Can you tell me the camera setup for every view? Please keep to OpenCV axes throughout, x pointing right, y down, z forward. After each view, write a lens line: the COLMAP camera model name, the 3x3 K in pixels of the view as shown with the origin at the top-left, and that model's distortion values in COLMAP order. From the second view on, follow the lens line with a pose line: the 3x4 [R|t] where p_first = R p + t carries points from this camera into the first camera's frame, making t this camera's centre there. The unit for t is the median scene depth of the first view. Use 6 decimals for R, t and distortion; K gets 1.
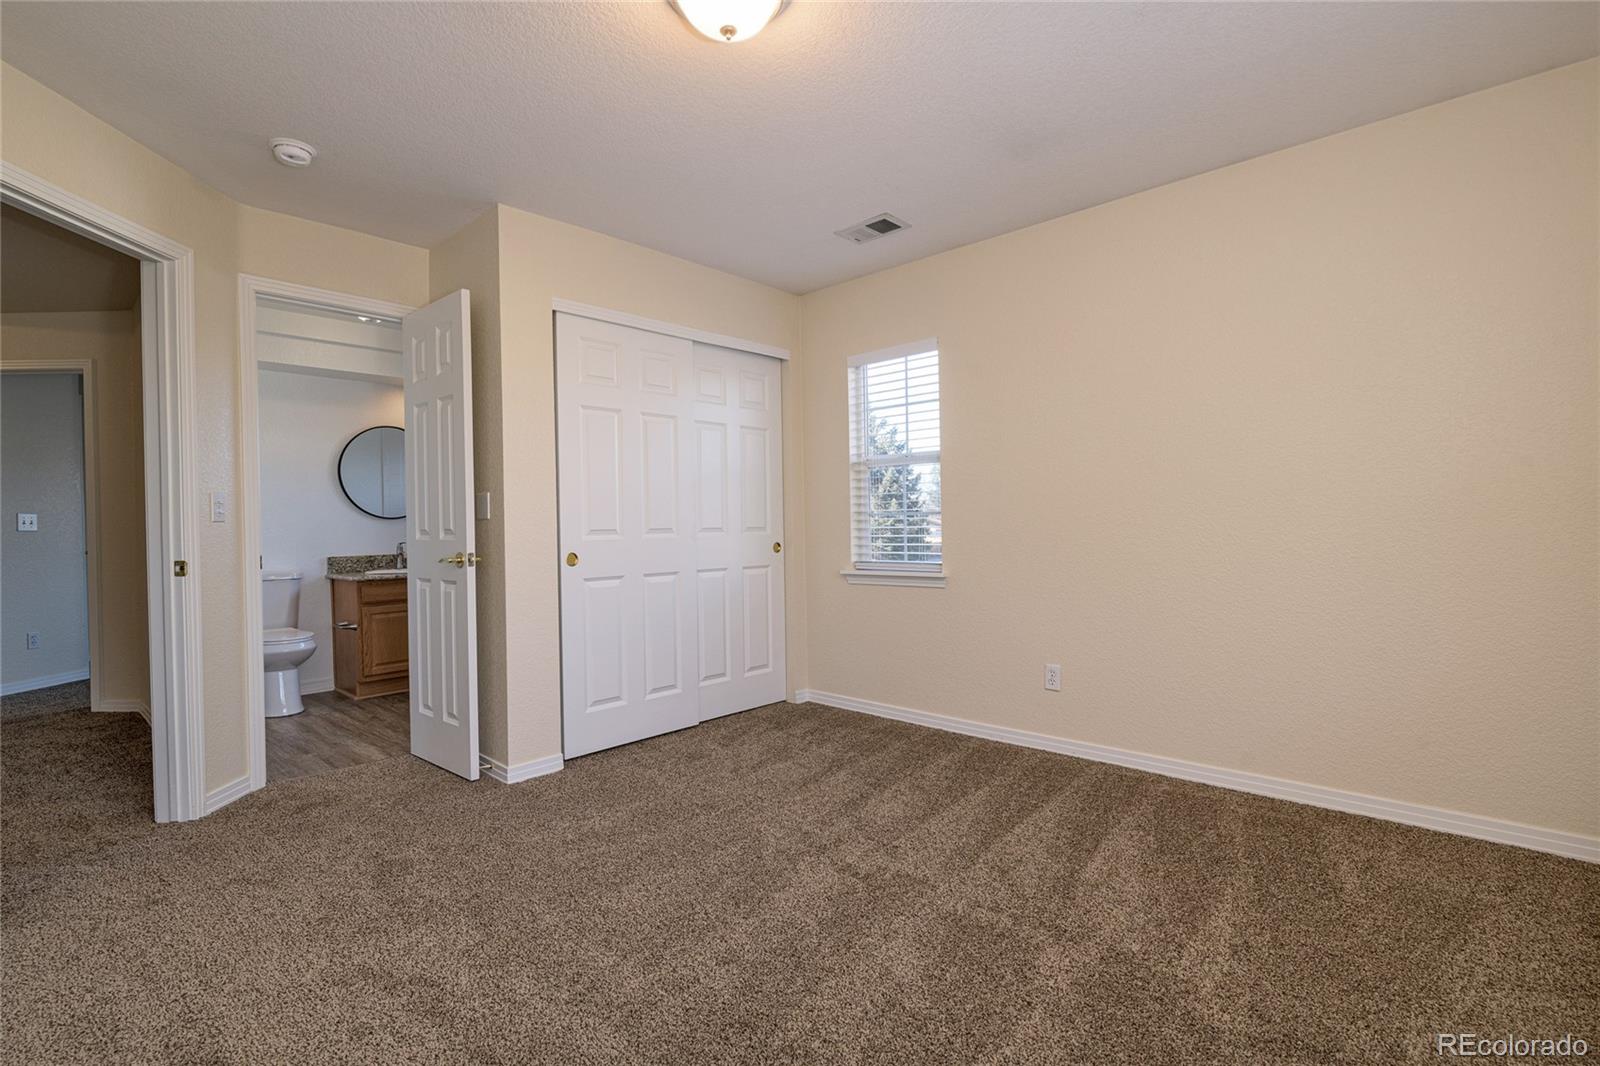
lens RADIAL K [[751.8, 0, 800.0], [0, 751.8, 533.0], [0, 0, 1]] dist [-0.000070, 0.000055]
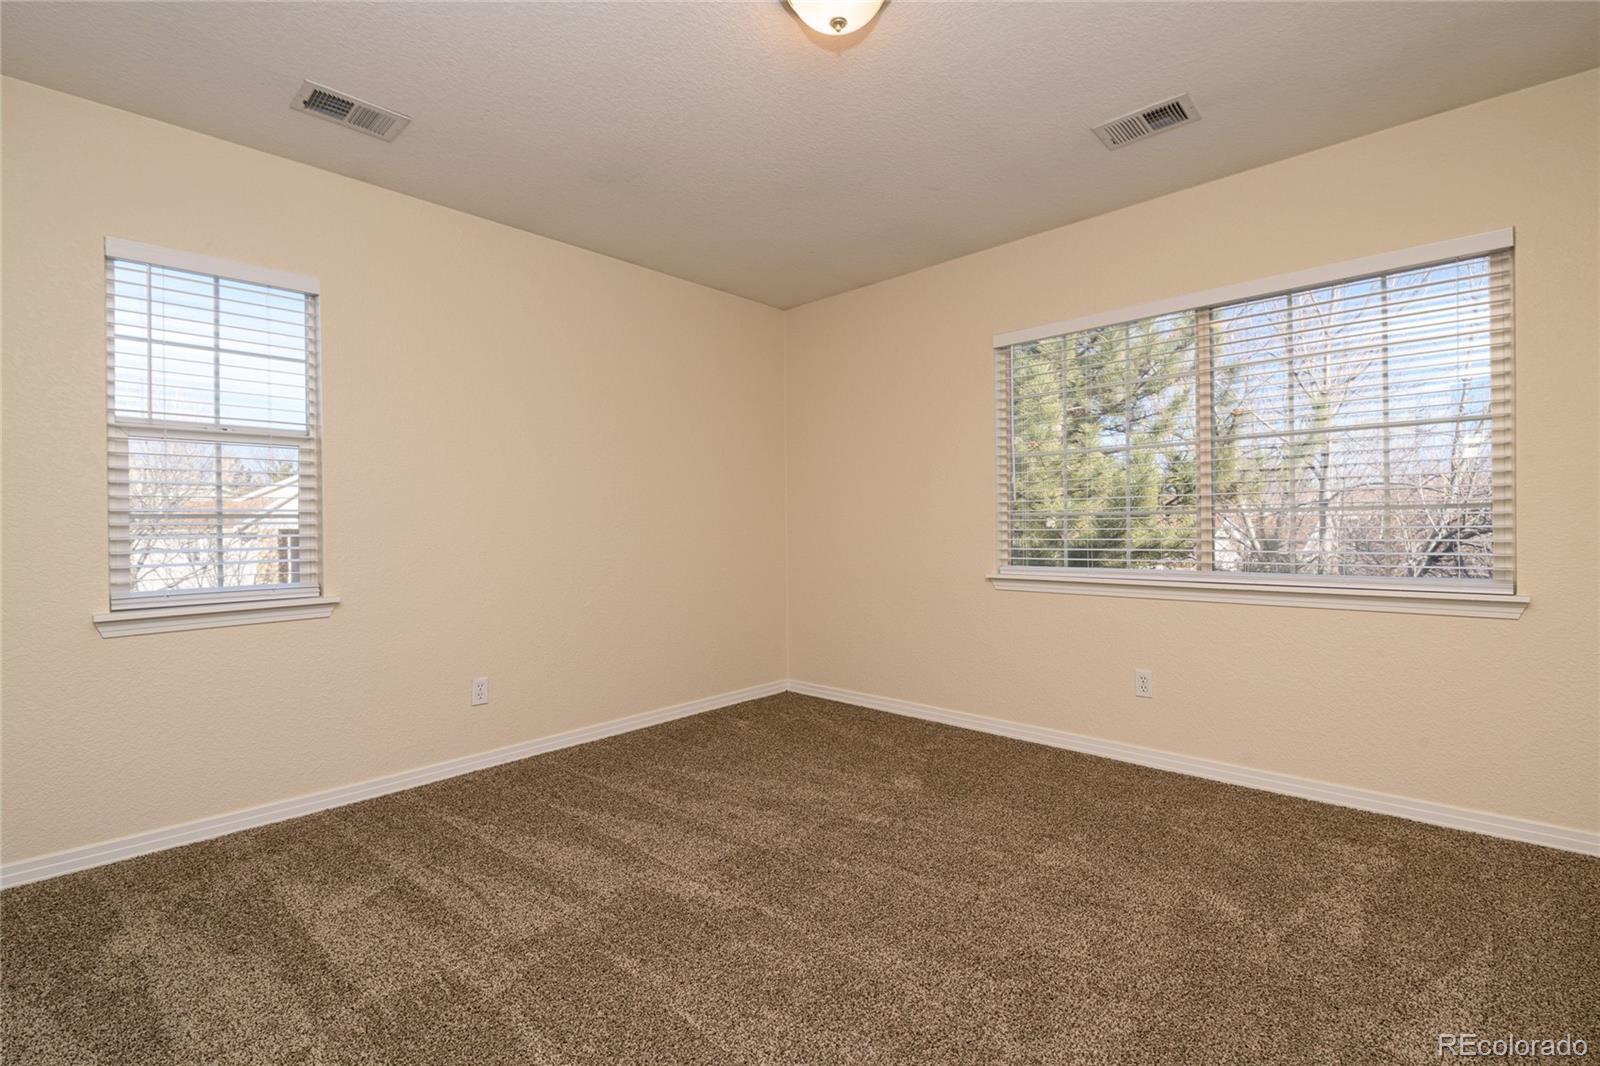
lens RADIAL K [[749.0, 0, 758.9], [0, 749.0, 526.3], [0, 0, 1]] dist [0.003024, -0.009871]
pose [[0.001266, 0.015558, 0.999878, -0.540248], [0.026380, 0.999530, -0.015586, 0.006364], [-0.999651, 0.026396, 0.000855, 0.560067]]
